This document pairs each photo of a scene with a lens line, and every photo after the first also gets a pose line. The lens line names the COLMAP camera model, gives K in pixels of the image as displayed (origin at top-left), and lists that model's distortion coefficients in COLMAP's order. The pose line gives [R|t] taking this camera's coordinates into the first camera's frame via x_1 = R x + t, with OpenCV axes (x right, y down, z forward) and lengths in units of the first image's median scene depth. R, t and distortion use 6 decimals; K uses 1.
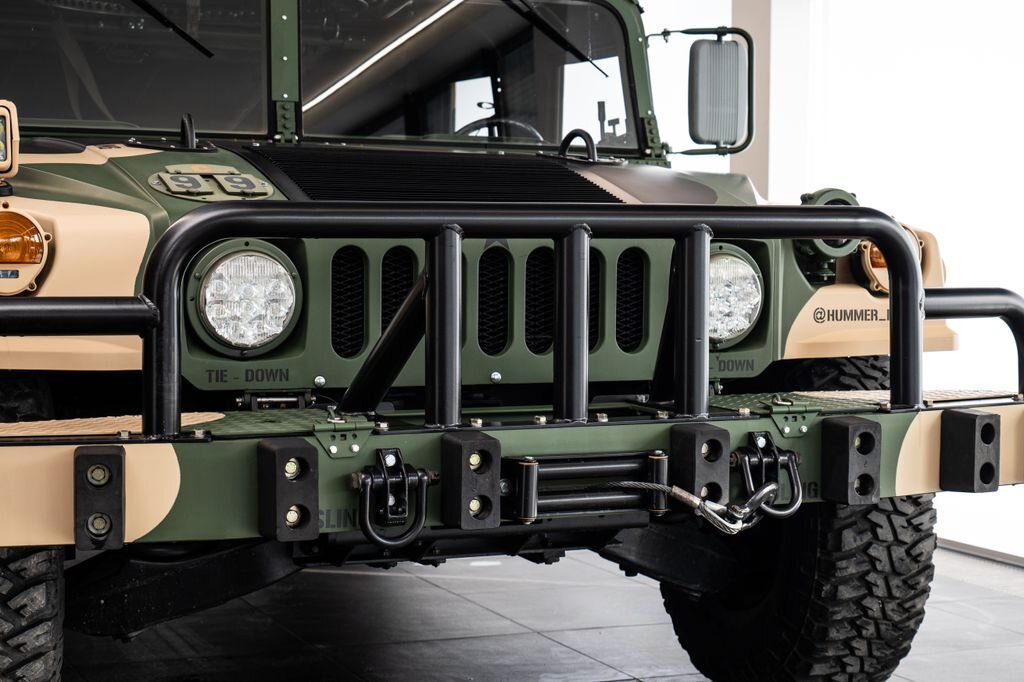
lens RADIAL K [[1958.5, 0, 553.1], [0, 1958.5, 342.3], [0, 0, 1]] dist [-0.021856, -0.088248]
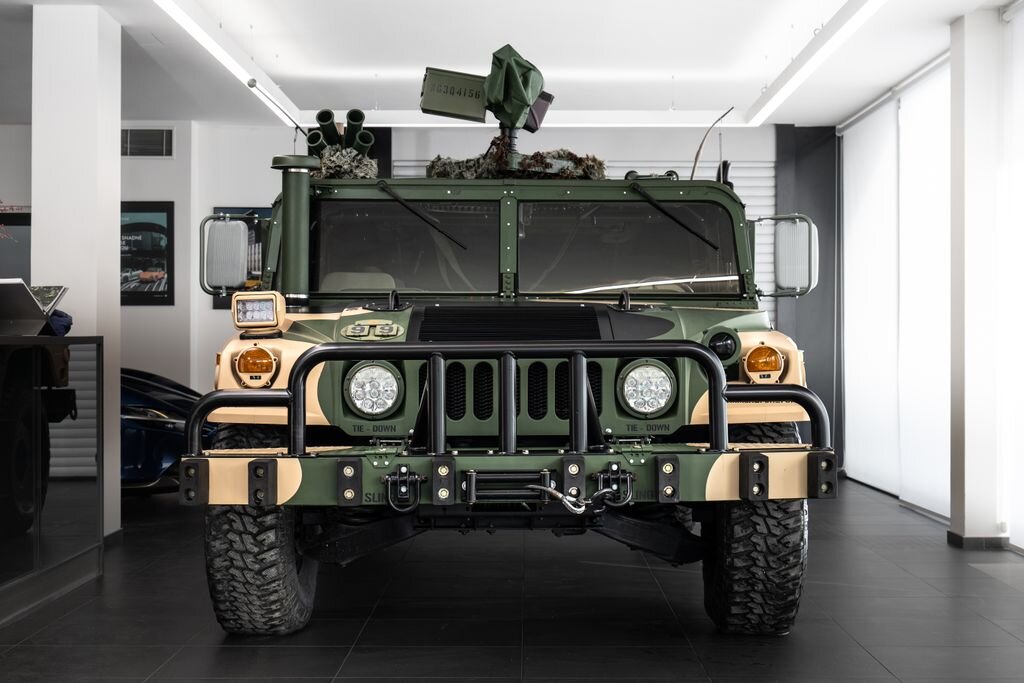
lens RADIAL K [[1795.5, 0, 512.0], [0, 1795.5, 341.5], [0, 0, 1]] dist [0.029313, -0.003556]
pose [[0.913280, -0.008913, -0.407236, 0.678699], [-0.009924, 0.998977, -0.044120, 0.007446], [0.407212, 0.044335, 0.912257, -0.573612]]
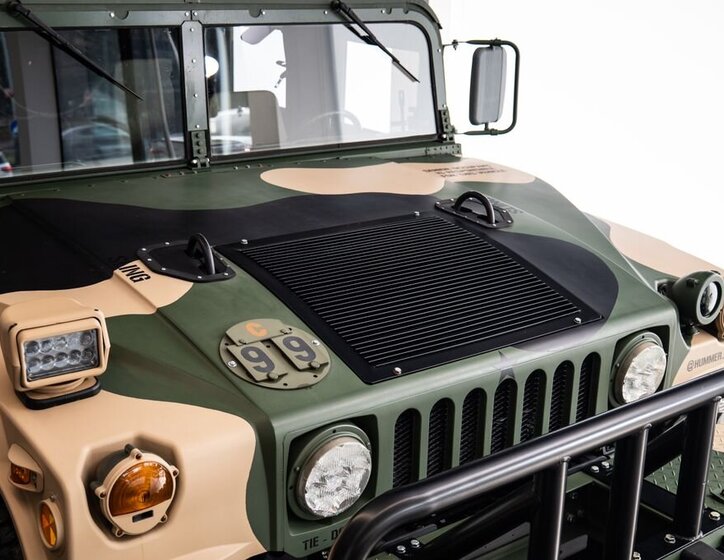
lens RADIAL K [[1051.6, 0, 362.9], [0, 1051.6, 320.7], [0, 0, 1]] dist [-0.019924, -0.037027]
pose [[0.972874, -0.064413, 0.222188, -0.256666], [-0.002893, 0.956991, 0.290104, -0.271058], [-0.231318, -0.282877, 0.930845, 0.435990]]
